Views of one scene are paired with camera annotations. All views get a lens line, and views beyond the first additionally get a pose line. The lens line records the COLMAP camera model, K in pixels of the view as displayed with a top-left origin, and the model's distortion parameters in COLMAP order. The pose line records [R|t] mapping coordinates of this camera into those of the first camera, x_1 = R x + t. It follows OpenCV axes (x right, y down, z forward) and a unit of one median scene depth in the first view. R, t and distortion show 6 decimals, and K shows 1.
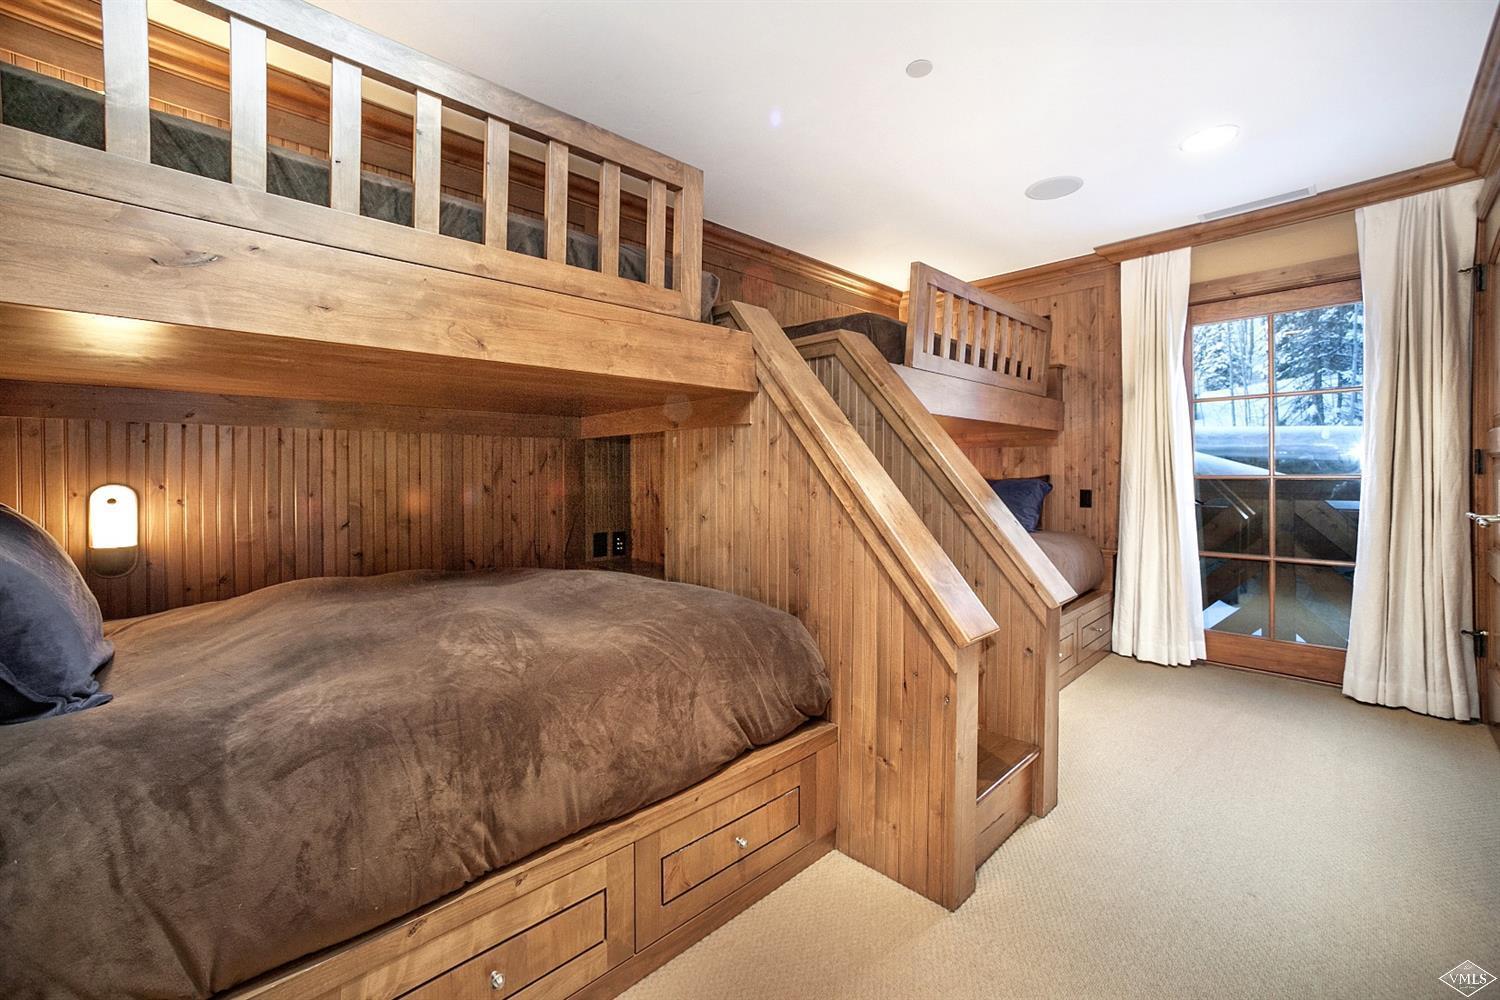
lens RADIAL K [[608.1, 0, 743.7], [0, 608.1, 480.2], [0, 0, 1]] dist [-0.053553, 0.024824]
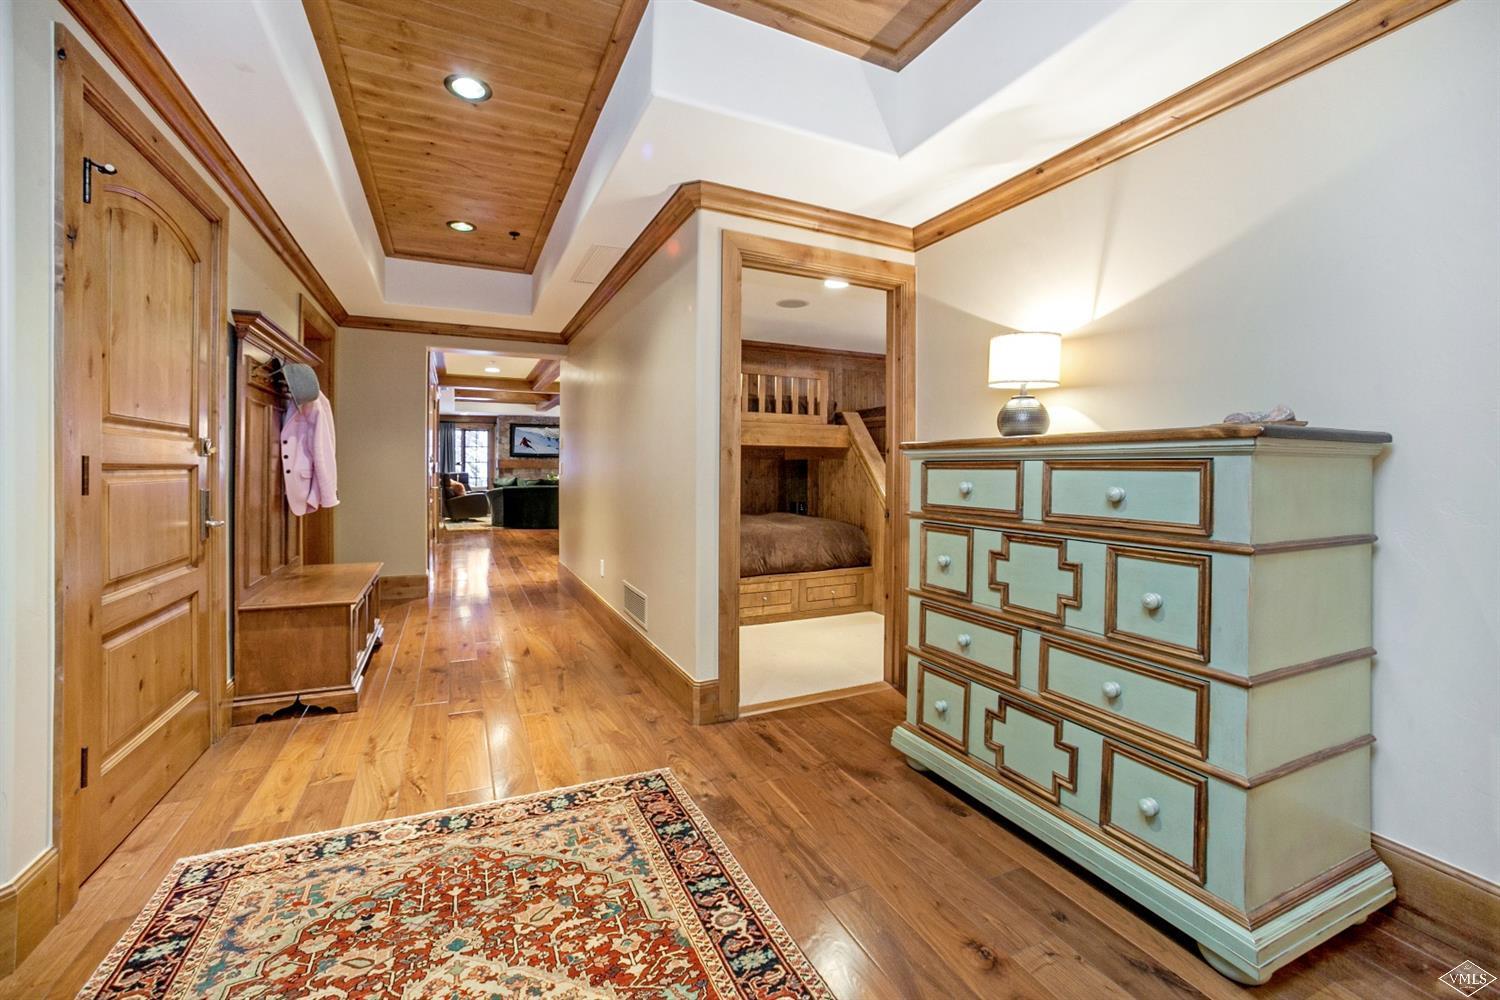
lens RADIAL K [[608.1, 0, 743.7], [0, 608.1, 480.2], [0, 0, 1]] dist [-0.053553, 0.024824]
pose [[0.947373, 0.013856, -0.319831, 0.496570], [-0.012201, 0.999900, 0.007179, -0.014343], [0.319898, -0.002899, 0.947447, -1.925433]]
